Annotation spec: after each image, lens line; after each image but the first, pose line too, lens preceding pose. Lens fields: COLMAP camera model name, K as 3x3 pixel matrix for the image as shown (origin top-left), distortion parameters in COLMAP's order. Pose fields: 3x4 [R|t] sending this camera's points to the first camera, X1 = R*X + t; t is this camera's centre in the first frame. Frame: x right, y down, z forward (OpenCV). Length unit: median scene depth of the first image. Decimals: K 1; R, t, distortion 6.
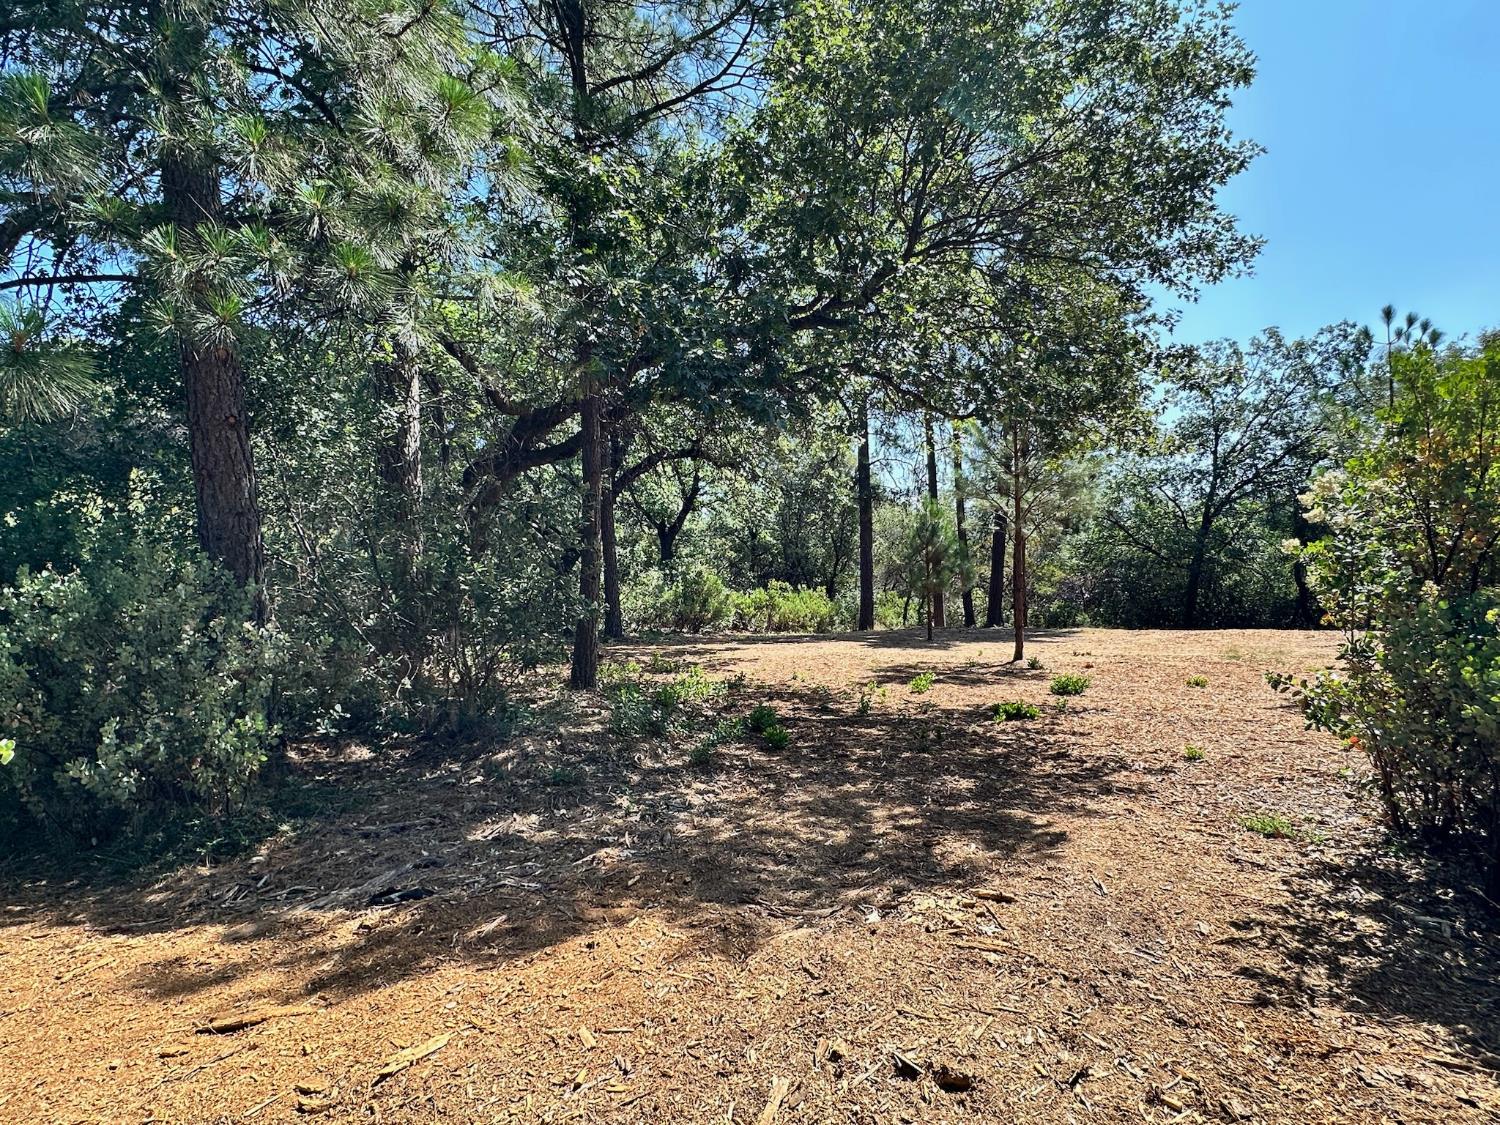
lens RADIAL K [[720.4, 0, 750.0], [0, 720.4, 562.5], [0, 0, 1]] dist [-0.017396, -0.000107]
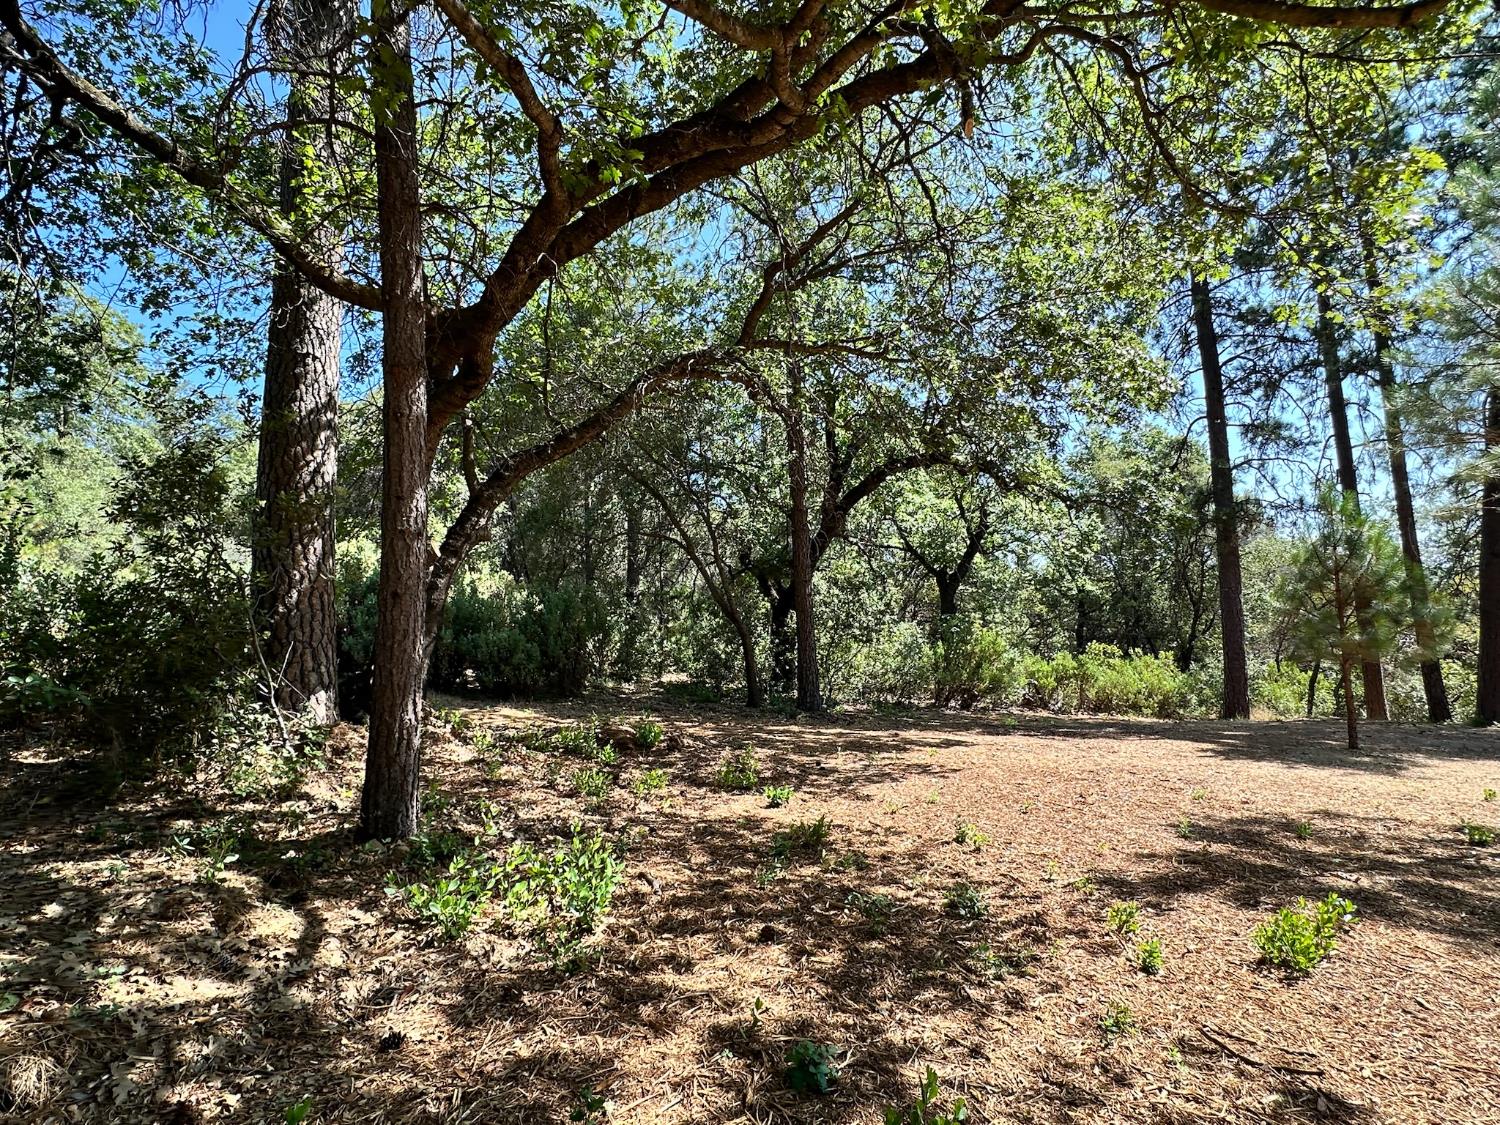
lens RADIAL K [[720.4, 0, 750.0], [0, 720.4, 562.5], [0, 0, 1]] dist [-0.017396, -0.000107]
pose [[0.894673, -0.032694, -0.445523, 0.047912], [-0.006855, 0.996196, -0.086871, 0.009798], [0.446668, 0.080776, 0.891046, 0.172036]]
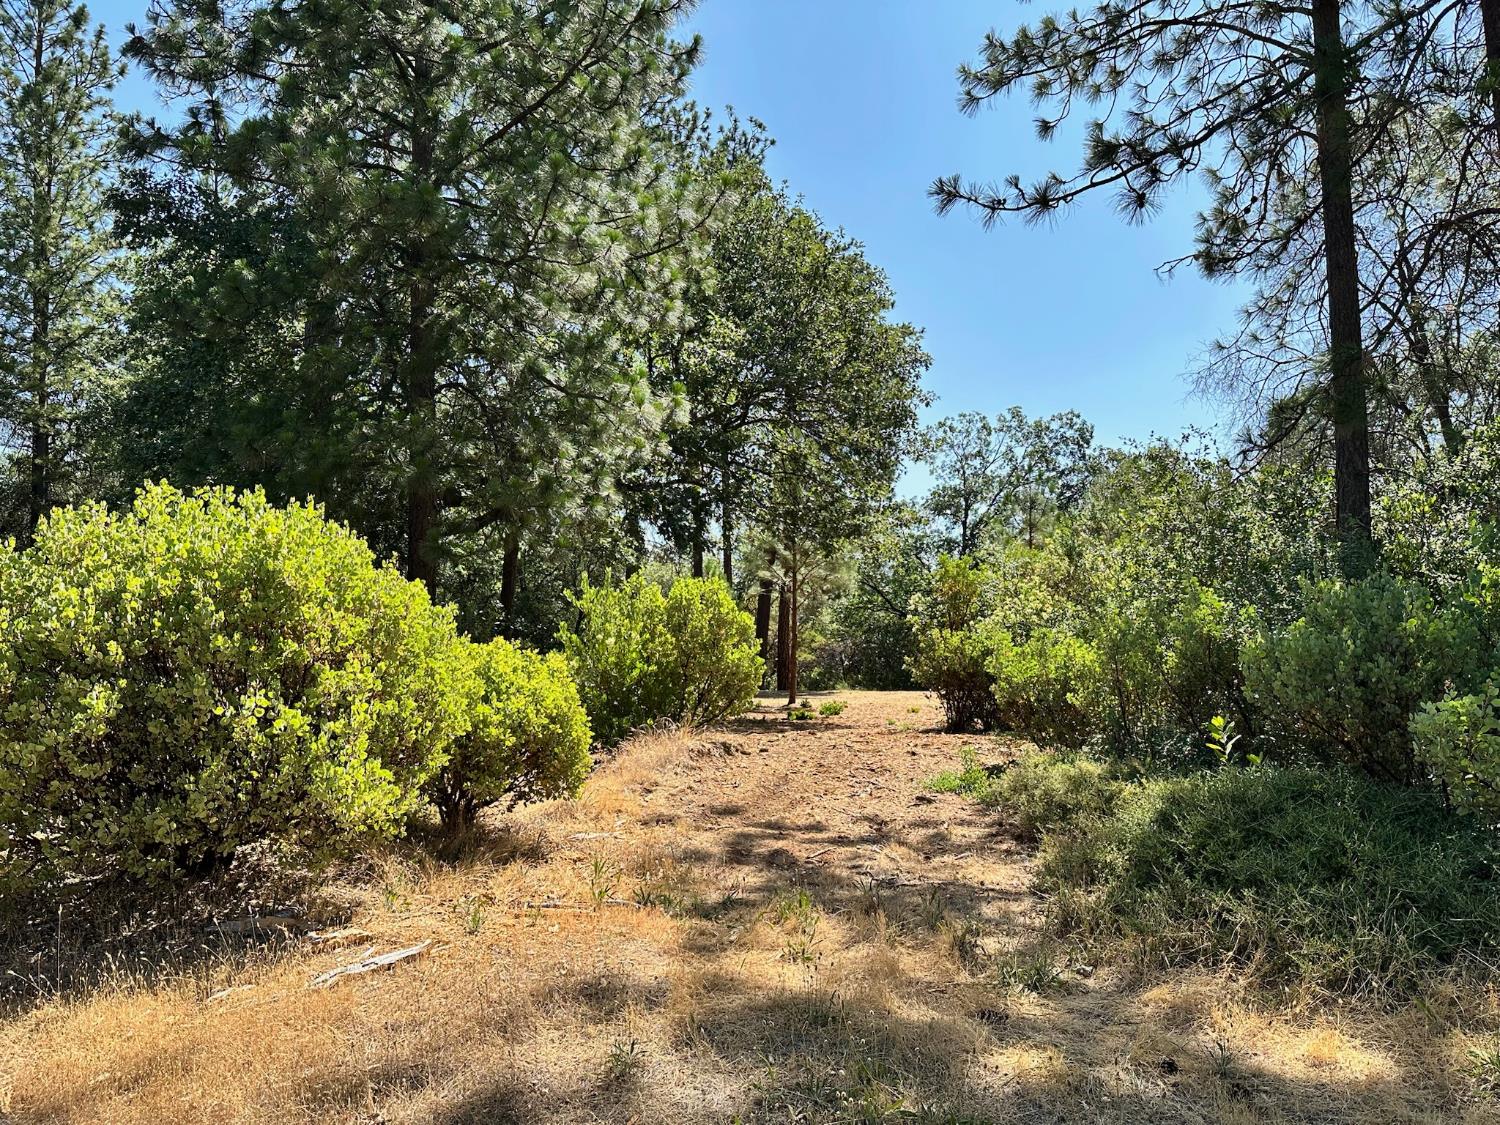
lens RADIAL K [[1047.5, 0, 750.0], [0, 1047.5, 562.5], [0, 0, 1]] dist [0.003207, 0.000361]
pose [[0.941229, 0.047298, 0.334442, -0.271430], [-0.028400, 0.997723, -0.061176, 0.005707], [-0.336574, 0.048082, 0.940429, -0.599618]]
